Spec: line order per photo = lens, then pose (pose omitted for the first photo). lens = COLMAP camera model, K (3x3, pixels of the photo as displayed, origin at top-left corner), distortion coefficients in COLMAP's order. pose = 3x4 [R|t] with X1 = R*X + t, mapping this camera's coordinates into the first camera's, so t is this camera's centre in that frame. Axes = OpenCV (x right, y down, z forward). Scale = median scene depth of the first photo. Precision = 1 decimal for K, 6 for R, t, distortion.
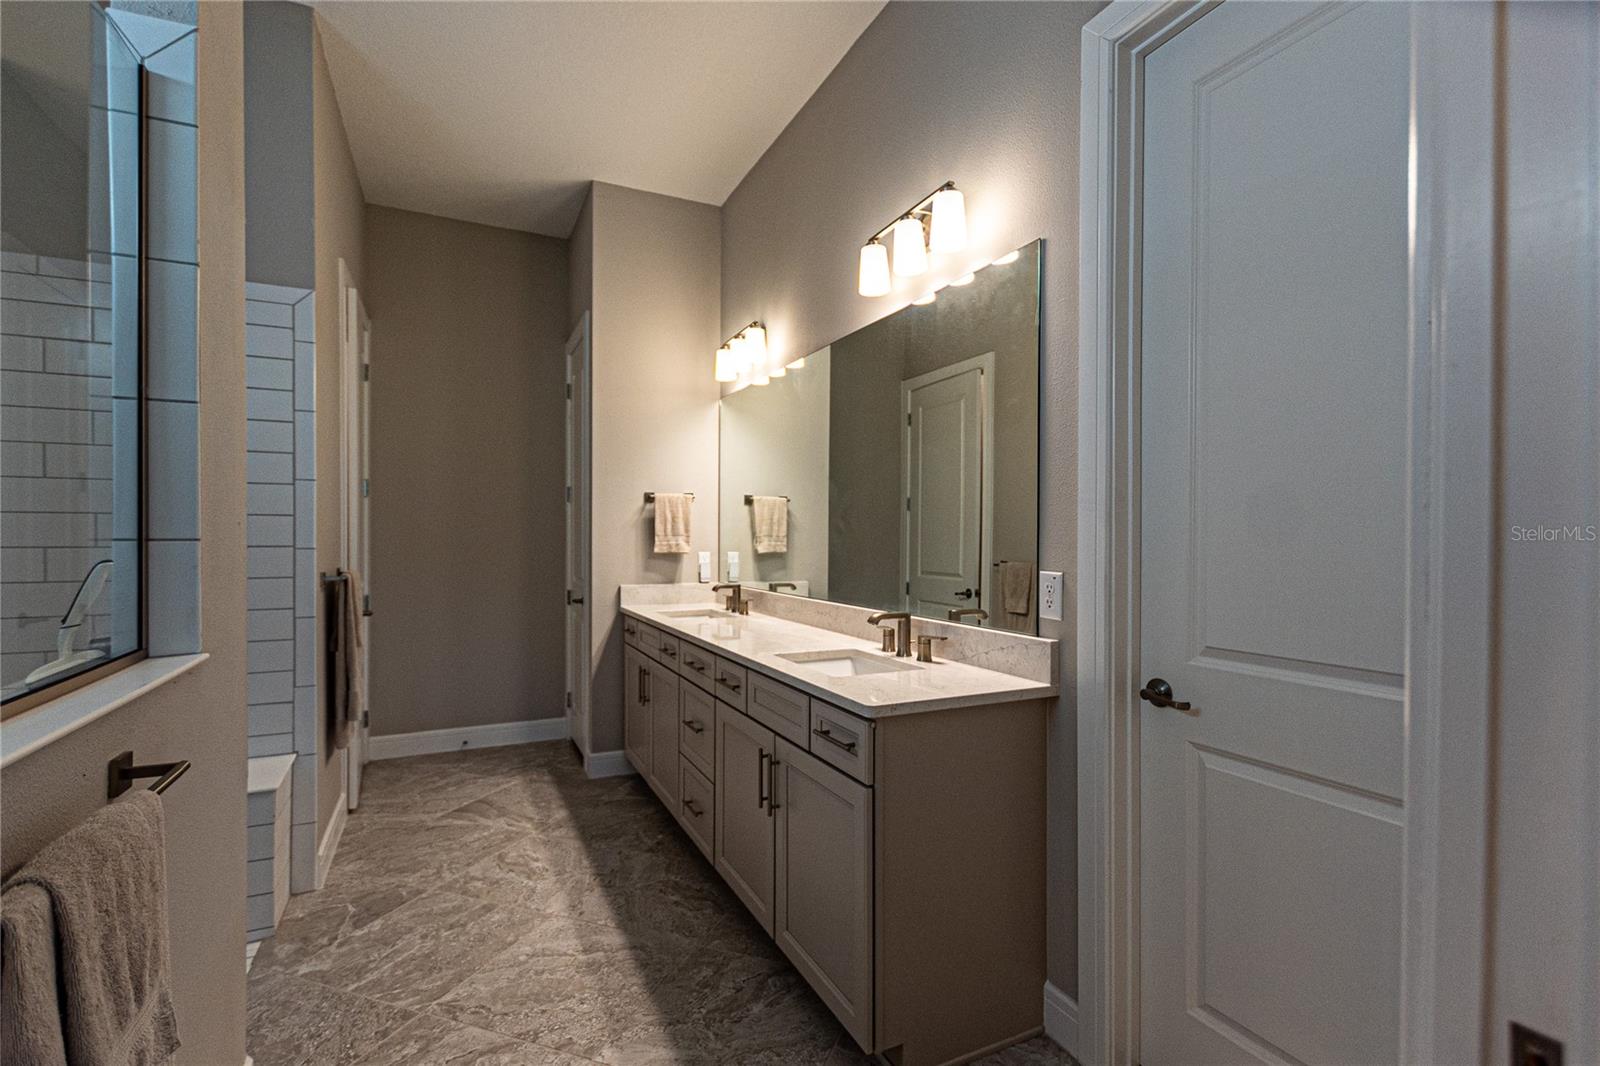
lens RADIAL K [[704.8, 0, 800.5], [0, 704.8, 541.0], [0, 0, 1]] dist [0.007021, -0.003483]
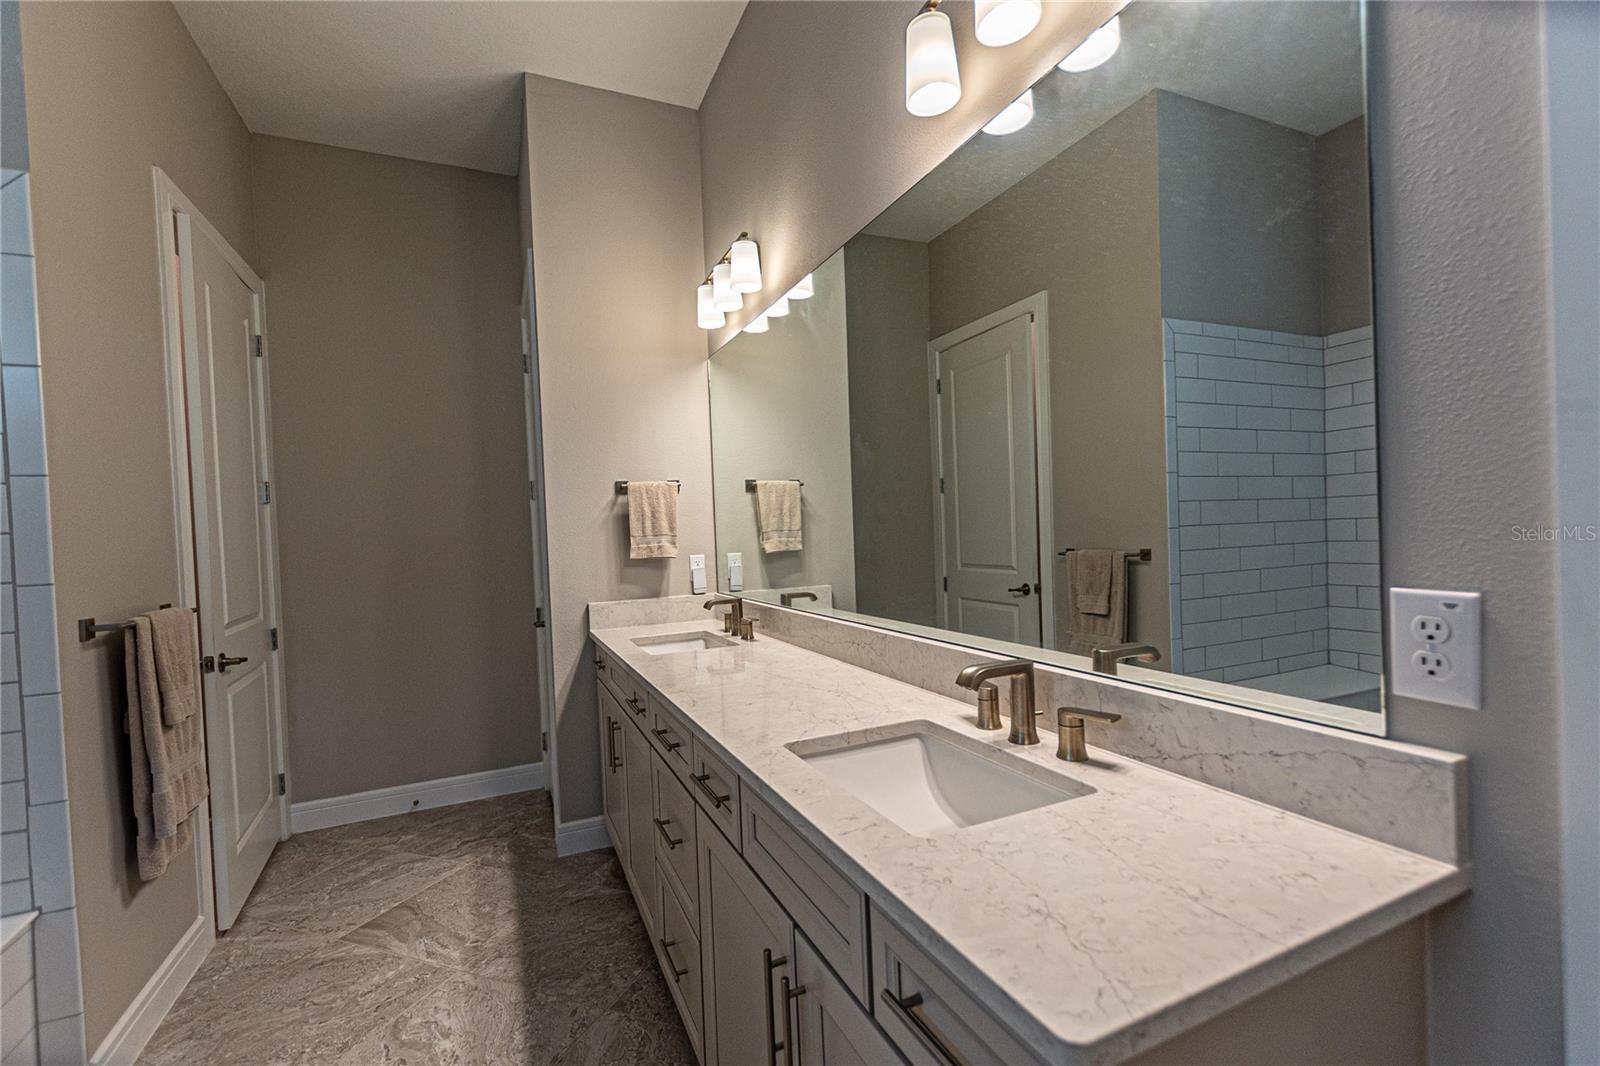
lens RADIAL K [[704.8, 0, 800.5], [0, 704.8, 541.0], [0, 0, 1]] dist [0.007021, -0.003483]
pose [[0.998762, -0.044362, -0.022517, -0.003676], [0.044599, 0.998954, 0.010097, -0.002655], [0.022045, -0.011088, 0.999695, 0.234317]]
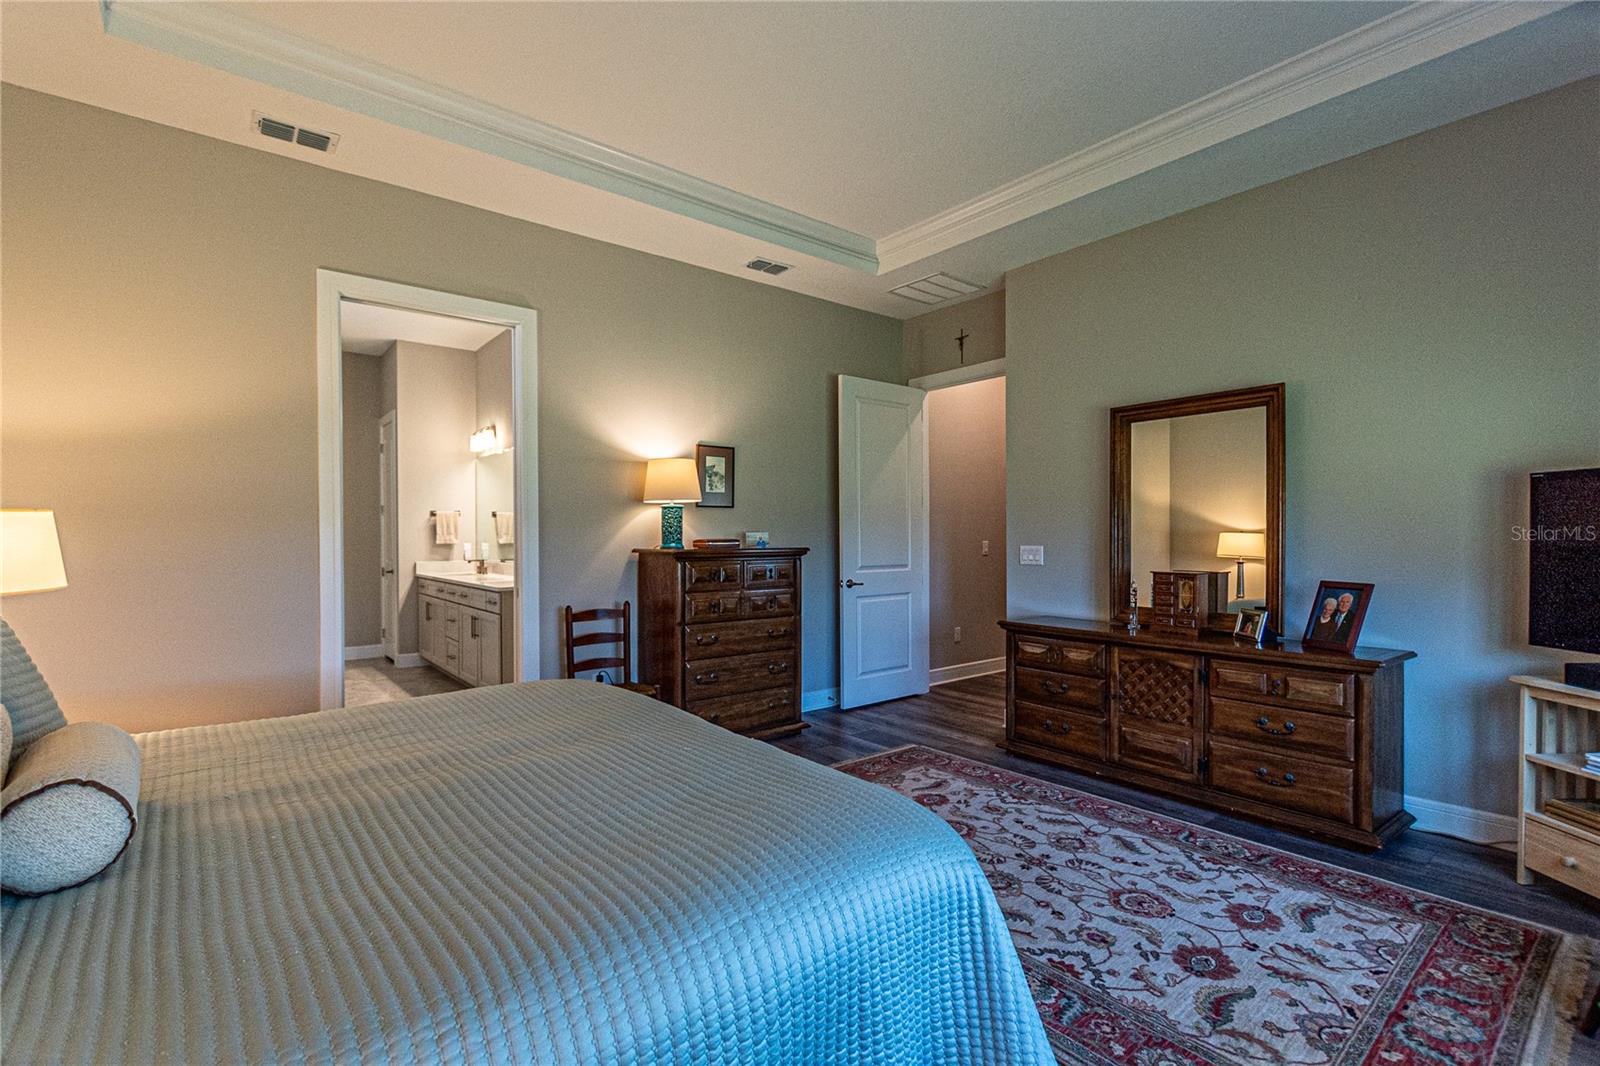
lens RADIAL K [[715.7, 0, 800.5], [0, 715.7, 541.3], [0, 0, 1]] dist [0.004953, -0.001198]
pose [[0.974451, -0.010463, 0.224355, 0.295106], [0.010076, 0.999945, 0.002870, 0.014593], [-0.224372, -0.000536, 0.974503, -1.017549]]
